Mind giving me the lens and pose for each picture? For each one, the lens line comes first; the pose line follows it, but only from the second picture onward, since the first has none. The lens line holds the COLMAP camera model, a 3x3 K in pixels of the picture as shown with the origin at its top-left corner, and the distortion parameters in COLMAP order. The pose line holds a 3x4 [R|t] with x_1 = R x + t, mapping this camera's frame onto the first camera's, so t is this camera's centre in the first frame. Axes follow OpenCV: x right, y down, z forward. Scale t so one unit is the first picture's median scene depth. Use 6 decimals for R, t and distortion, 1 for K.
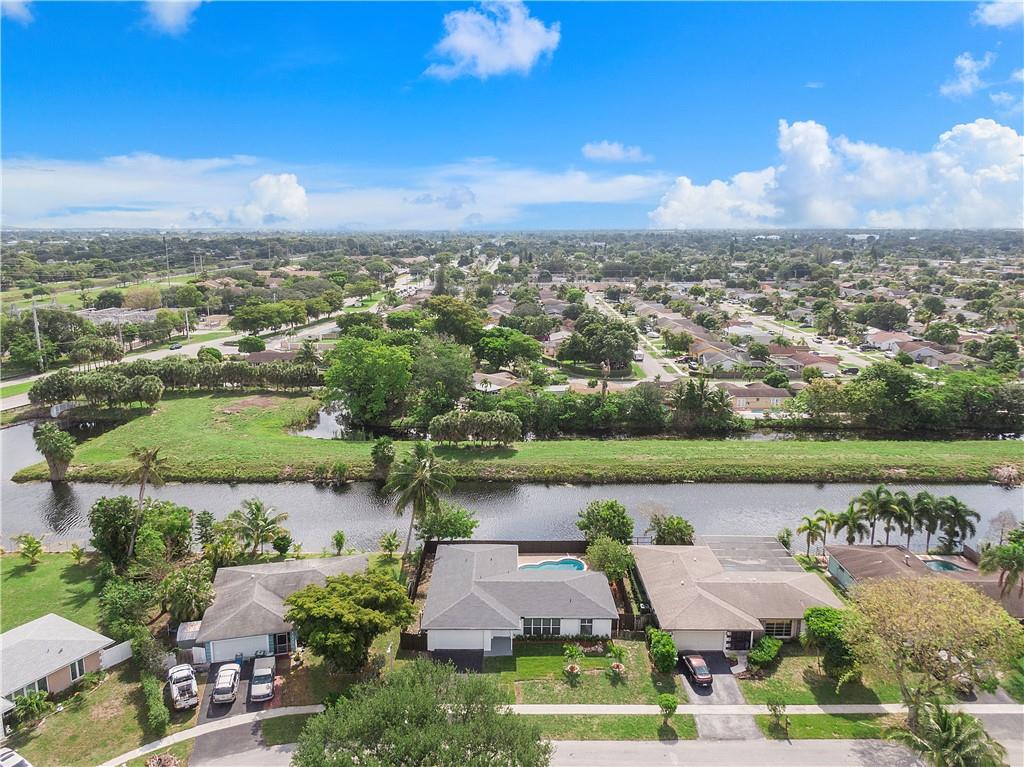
lens RADIAL K [[735.4, 0, 510.0], [0, 735.4, 379.9], [0, 0, 1]] dist [0.034521, -0.061506]
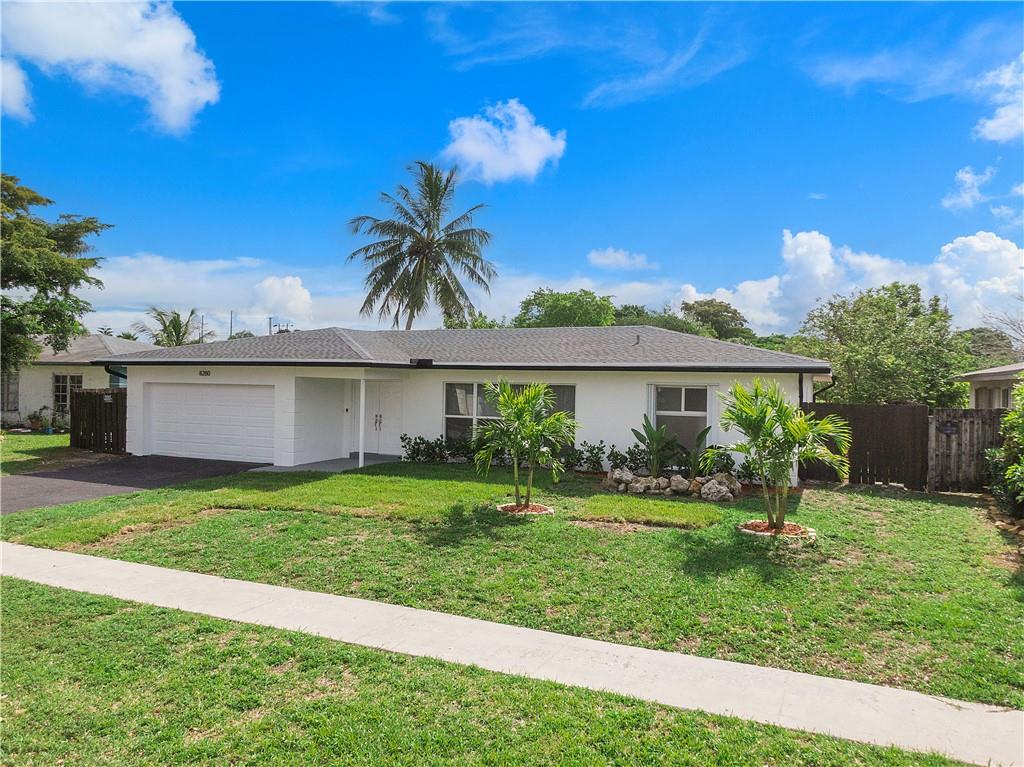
lens RADIAL K [[737.6, 0, 523.3], [0, 737.6, 372.6], [0, 0, 1]] dist [0.033717, -0.060909]
pose [[0.911016, 0.005037, -0.412340, 0.153505], [-0.098243, 0.973785, -0.205161, 0.371639], [0.400497, 0.227415, 0.887629, 0.773996]]
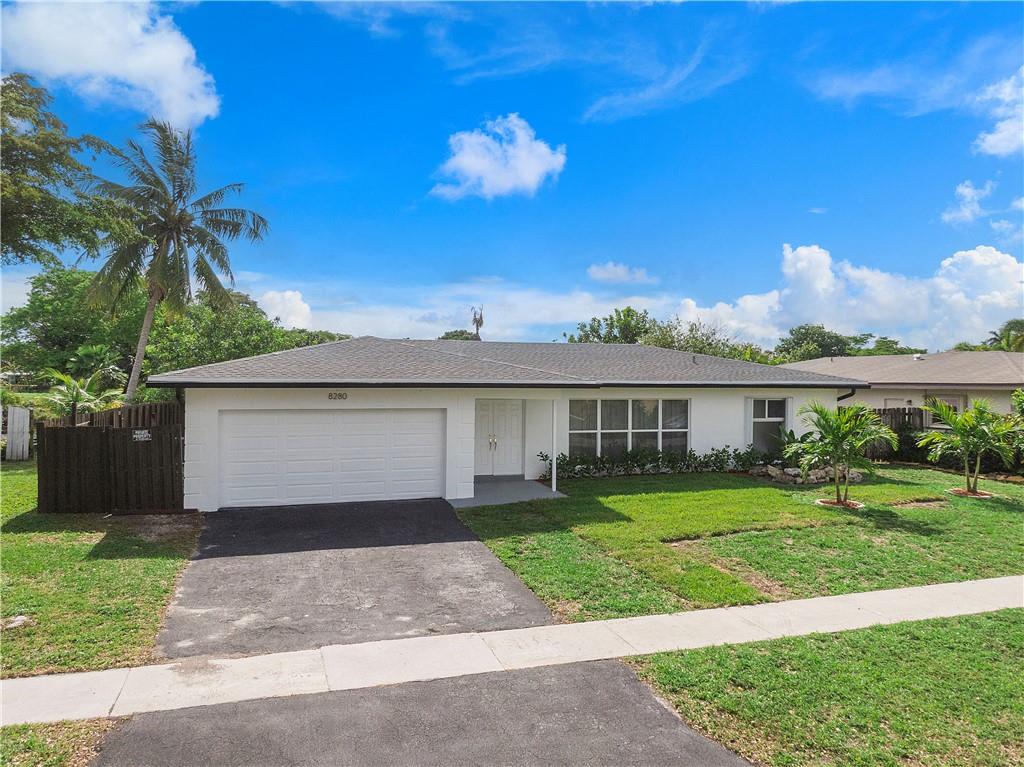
lens RADIAL K [[732.5, 0, 509.0], [0, 732.5, 383.7], [0, 0, 1]] dist [0.047400, -0.083629]
pose [[0.955391, -0.000909, 0.295342, -0.083272], [0.059933, 0.979786, -0.190861, 0.368208], [-0.289198, 0.200048, 0.936133, 0.750444]]
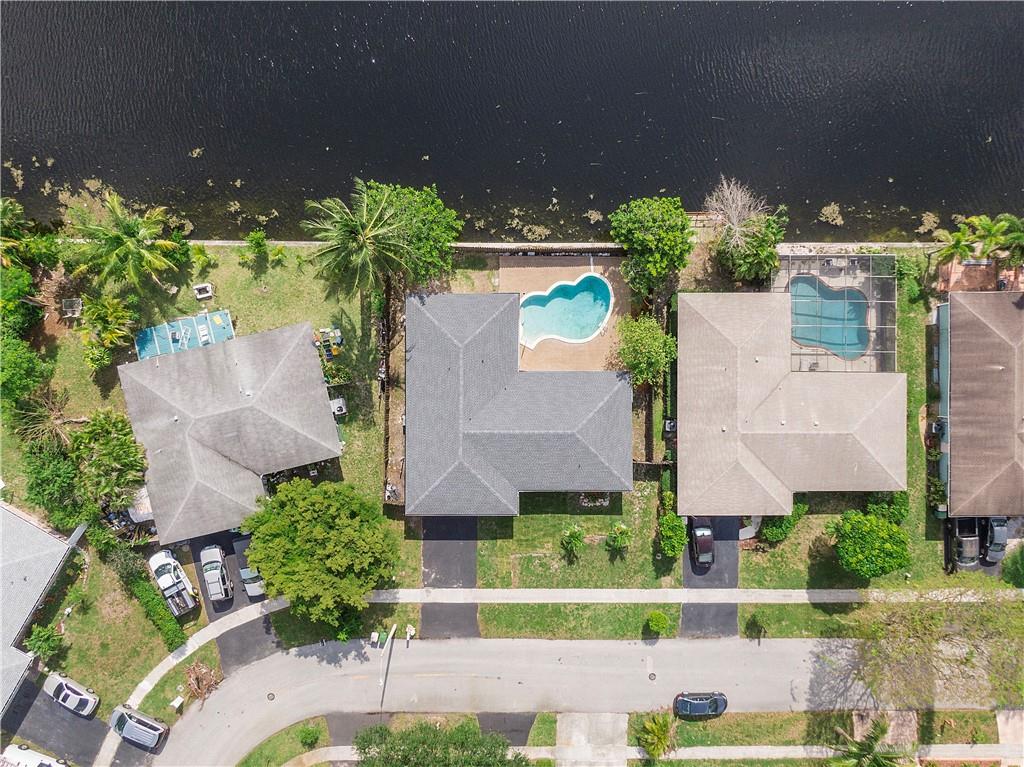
lens RADIAL K [[735.4, 0, 510.0], [0, 735.4, 379.9], [0, 0, 1]] dist [0.034521, -0.061506]
pose [[0.999917, 0.004999, 0.011878, -0.006876], [-0.012641, 0.201352, 0.979437, -0.539846], [0.002505, -0.979506, 0.201399, 0.943961]]
